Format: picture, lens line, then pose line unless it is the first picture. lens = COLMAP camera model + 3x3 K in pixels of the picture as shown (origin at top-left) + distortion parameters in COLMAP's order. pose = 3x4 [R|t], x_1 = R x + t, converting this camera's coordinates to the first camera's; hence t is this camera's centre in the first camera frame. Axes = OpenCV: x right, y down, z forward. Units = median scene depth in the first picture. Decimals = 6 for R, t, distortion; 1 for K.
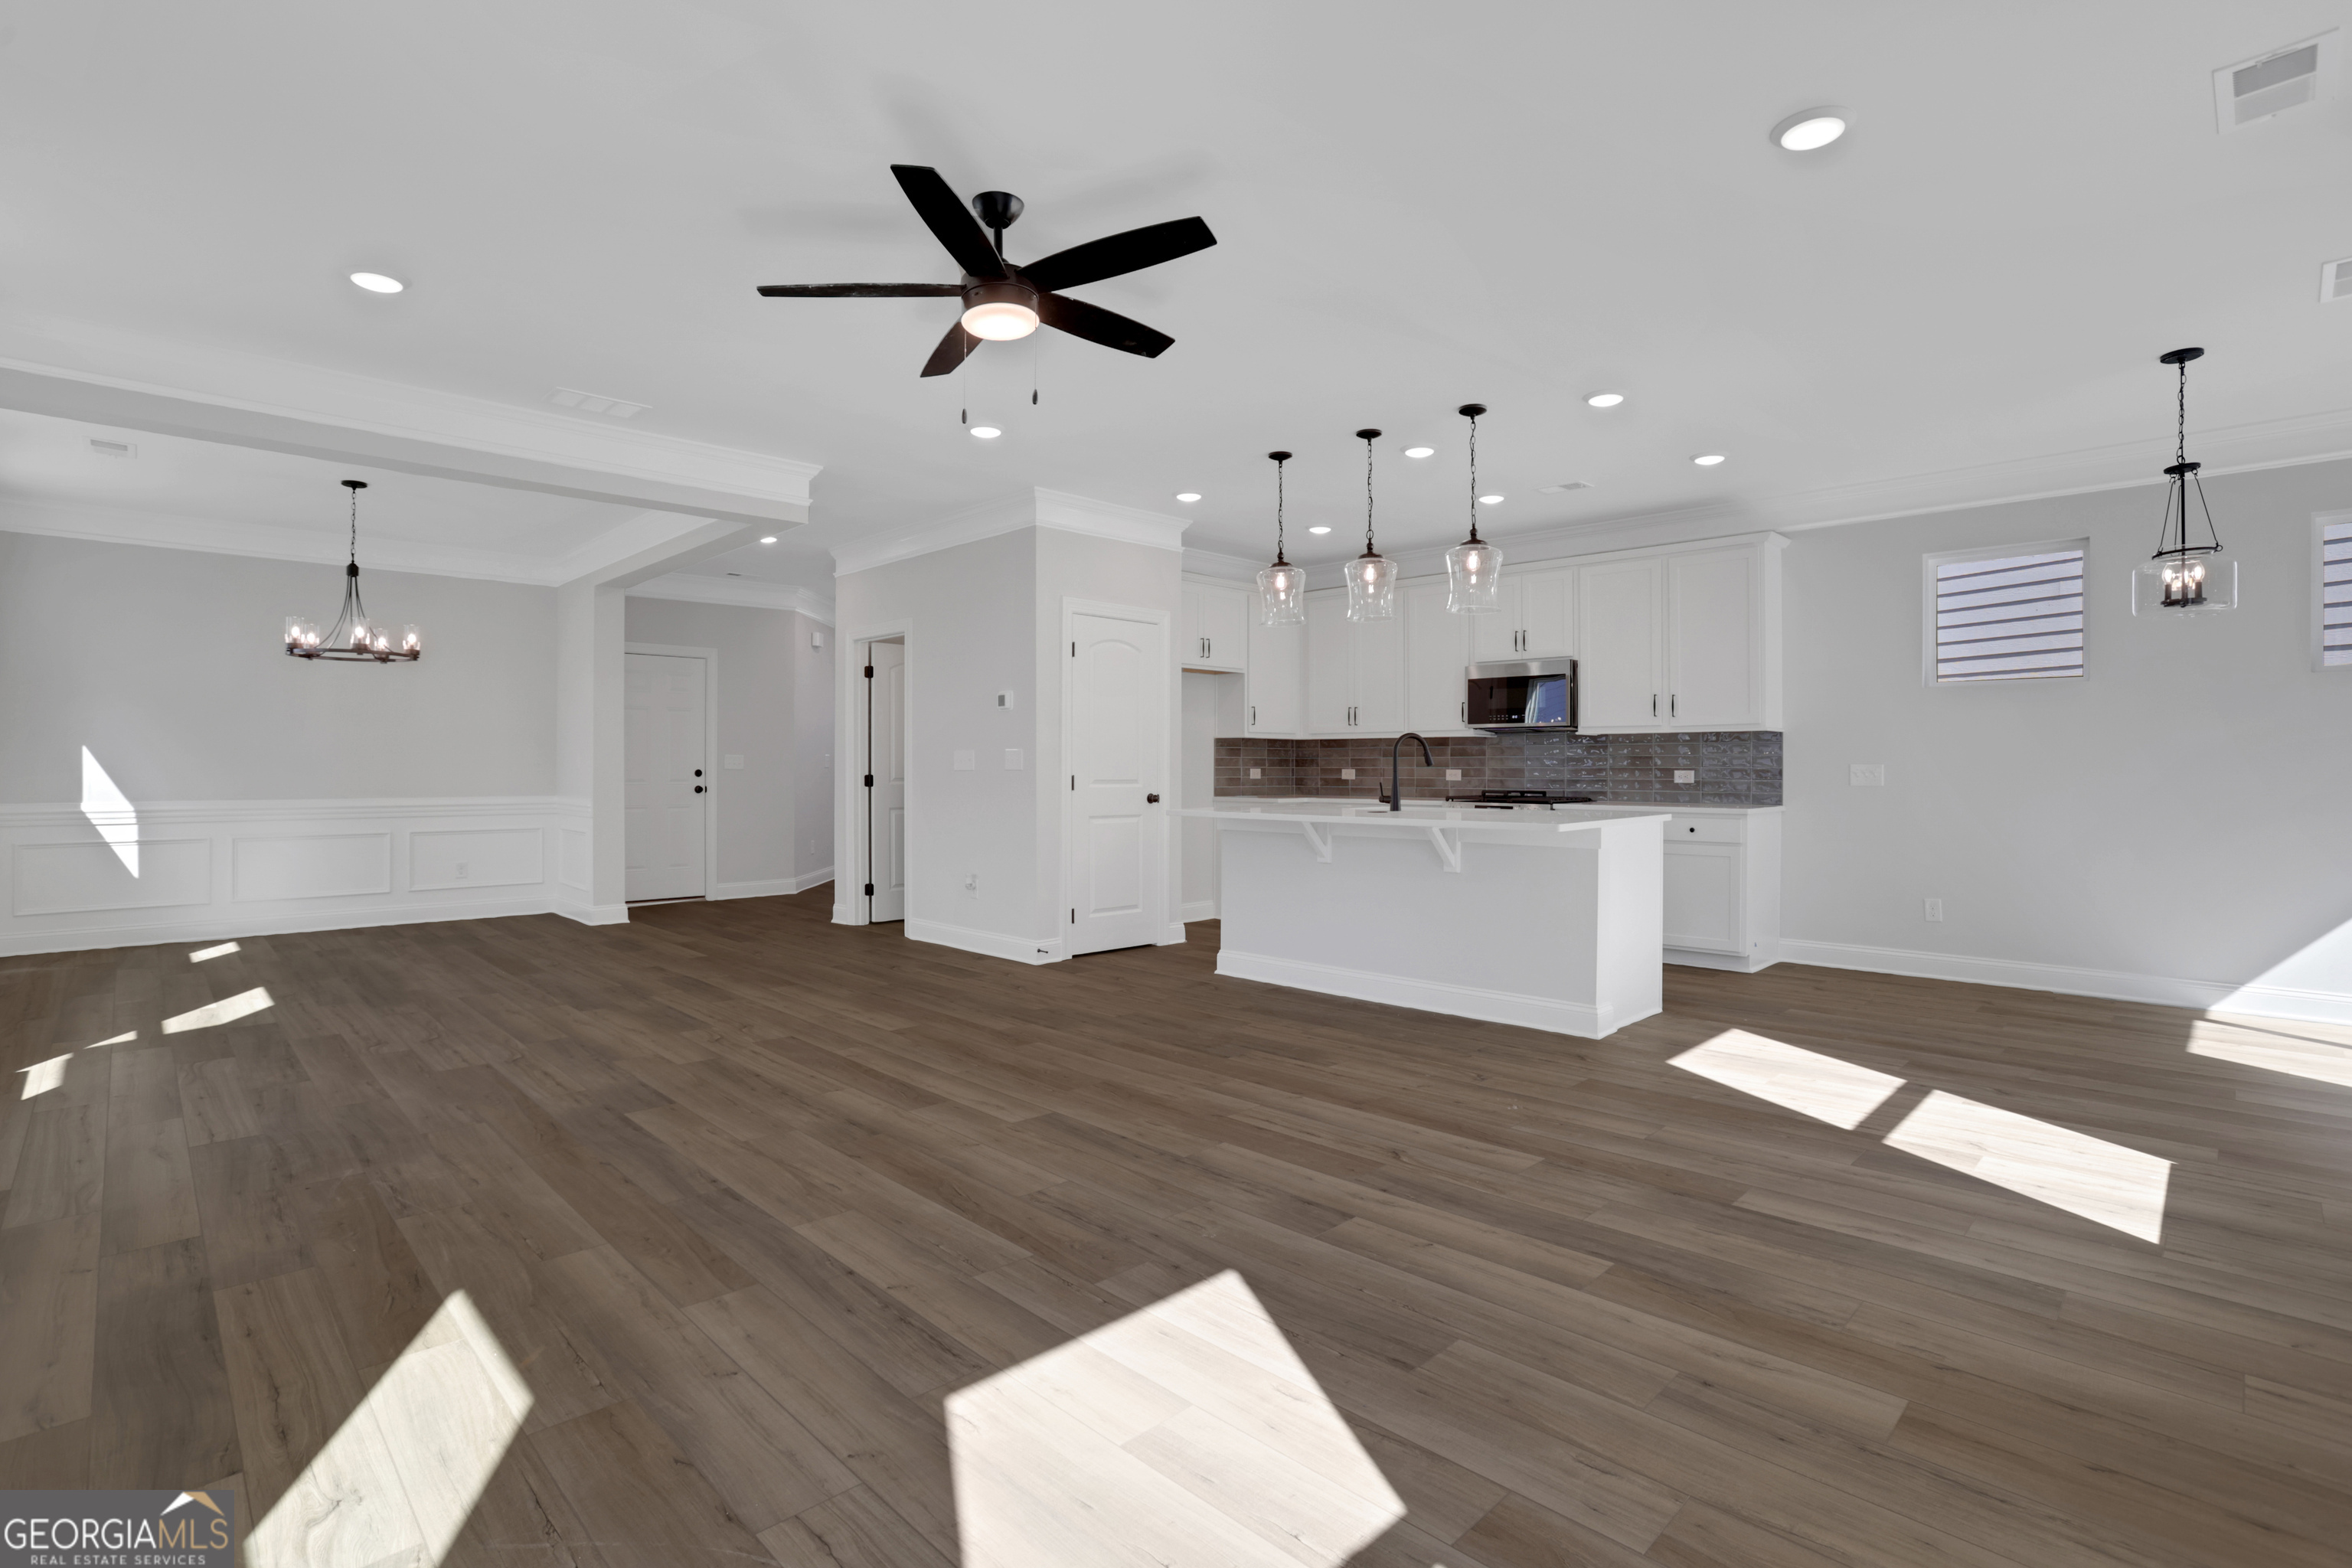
lens RADIAL K [[1099.4, 0, 1177.3], [0, 1099.4, 772.0], [0, 0, 1]] dist [-0.077482, 0.033669]
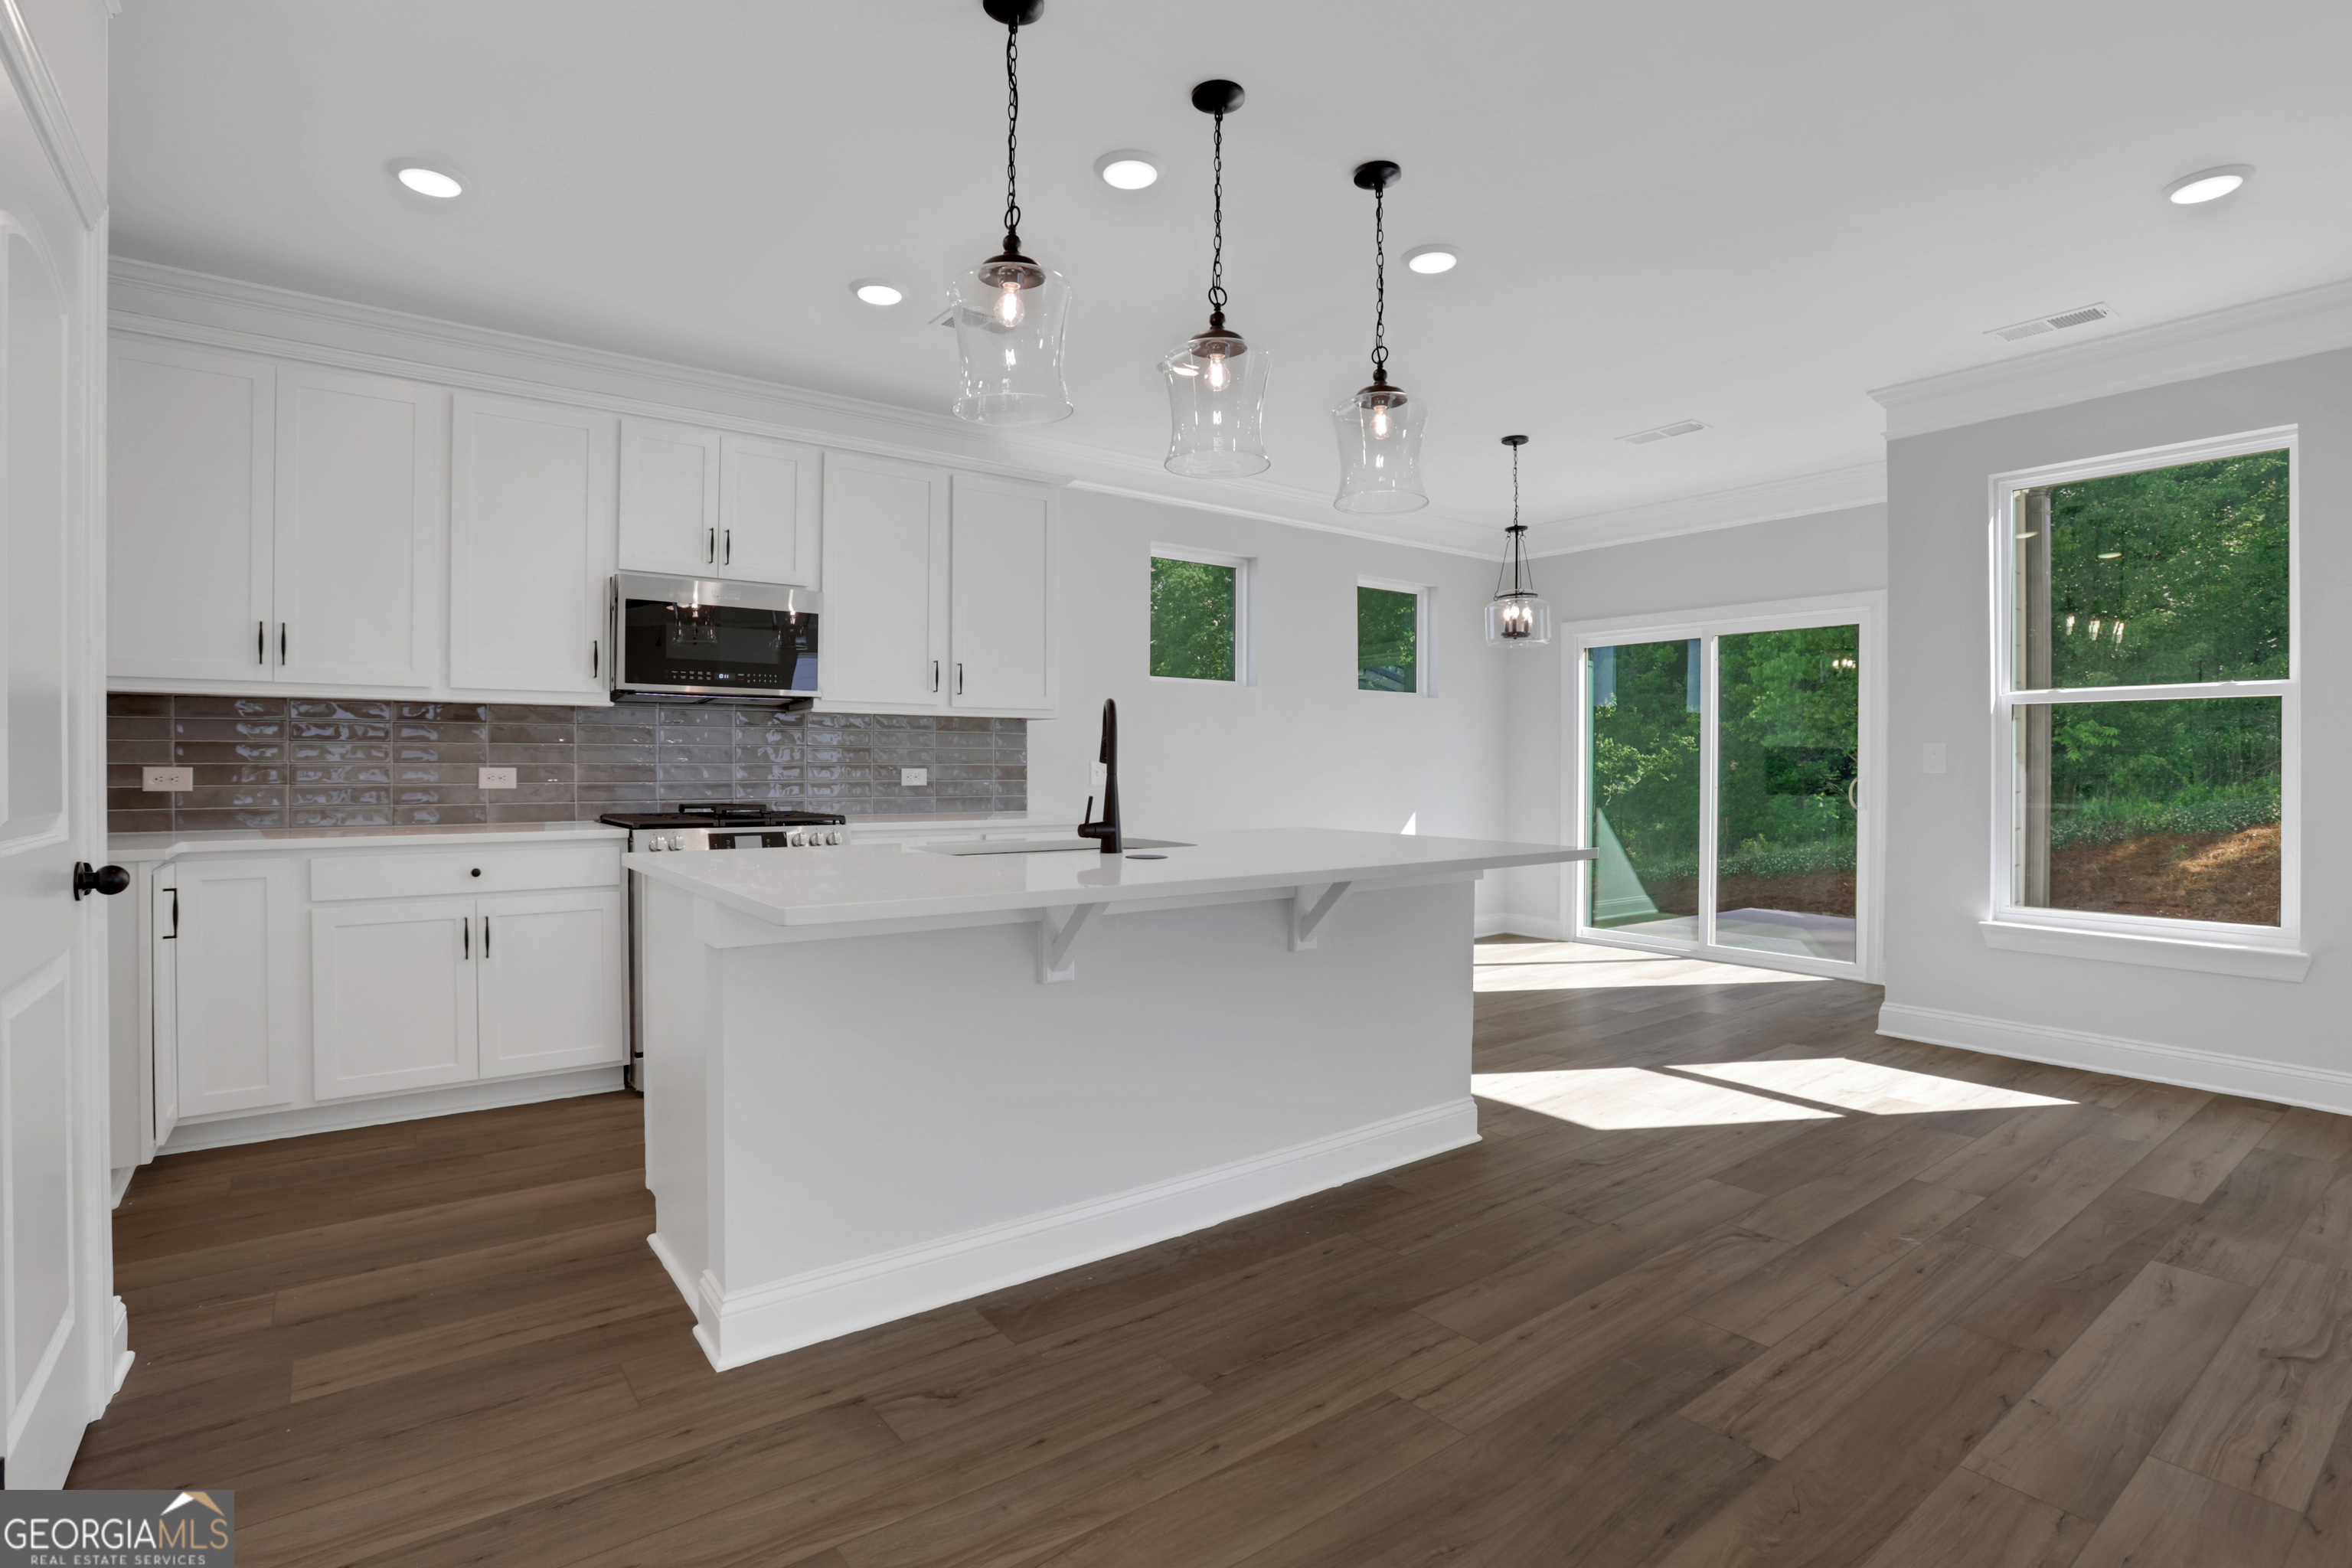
lens RADIAL K [[1107.1, 0, 1166.9], [0, 1107.1, 767.9], [0, 0, 1]] dist [-0.047987, 0.016784]
pose [[0.142451, -0.001287, 0.989801, -0.545625], [0.000862, 0.999999, 0.001176, -0.005645], [-0.989802, 0.000686, 0.142452, 1.615787]]
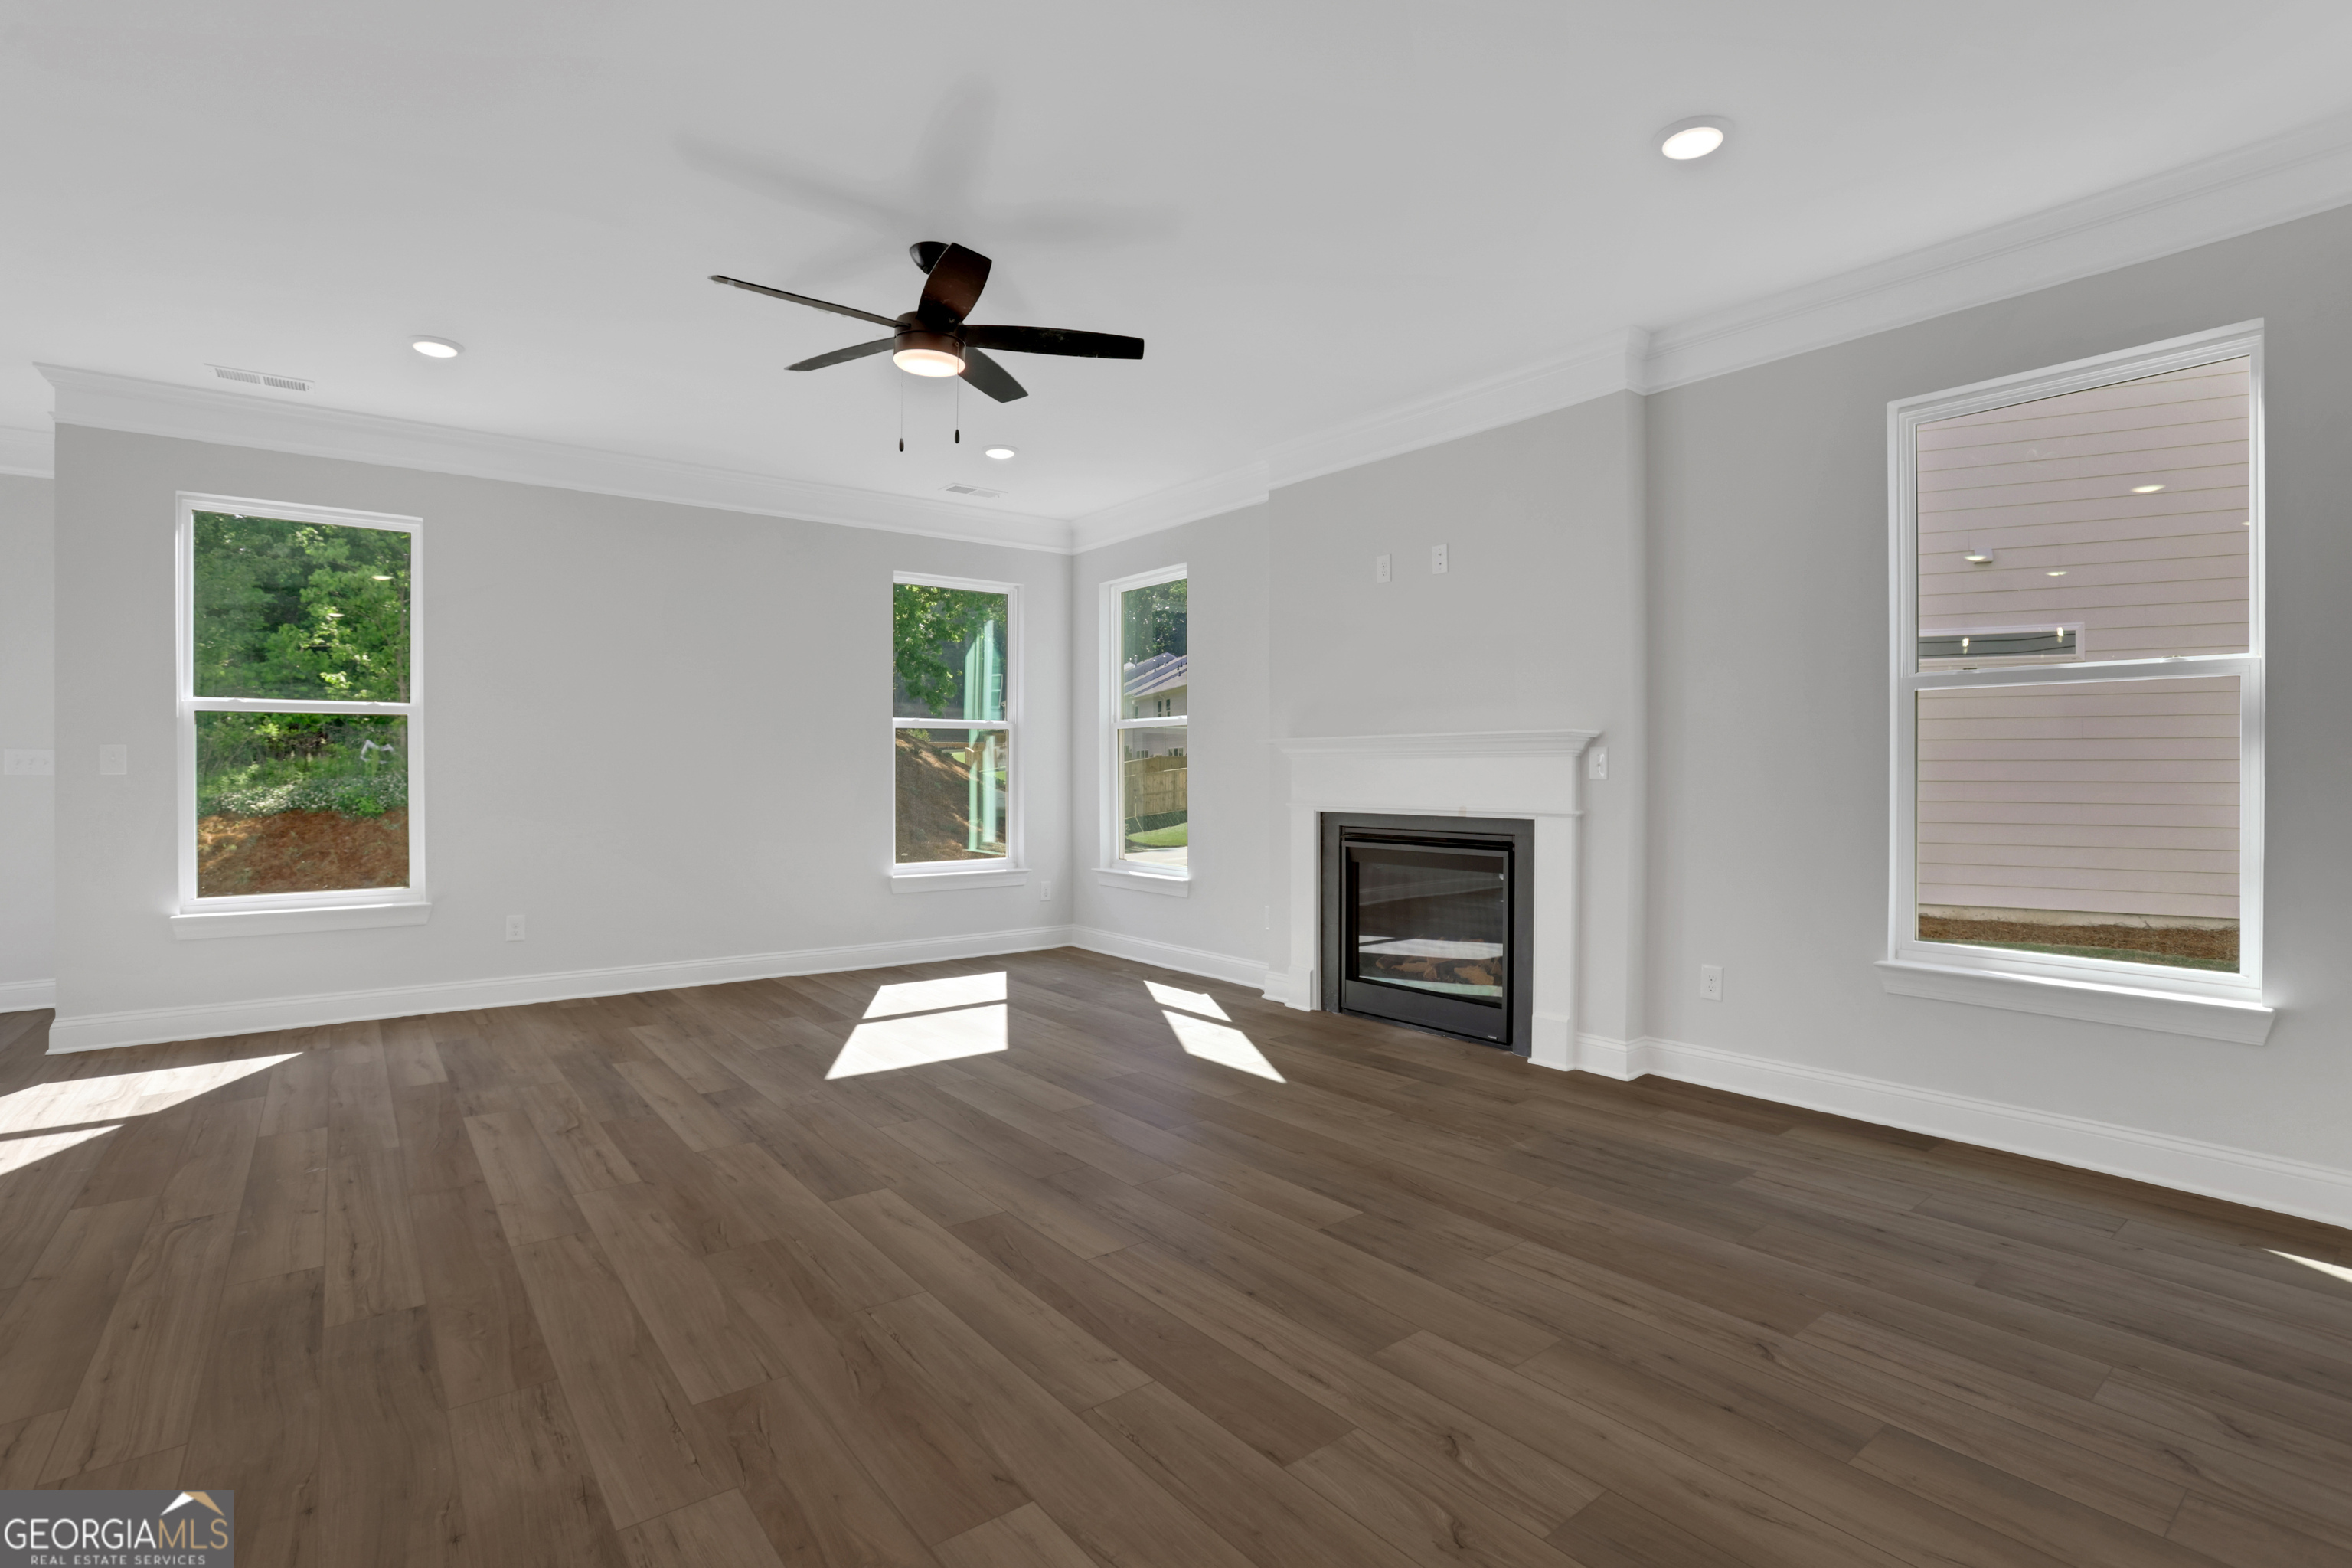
lens RADIAL K [[1129.3, 0, 1175.4], [0, 1129.3, 774.4], [0, 0, 1]] dist [-0.078349, 0.032122]
pose [[-0.992444, -0.002395, 0.122676, -0.537821], [-0.001613, 0.999978, 0.006473, -0.008032], [-0.122689, 0.006226, -0.992426, 2.050136]]
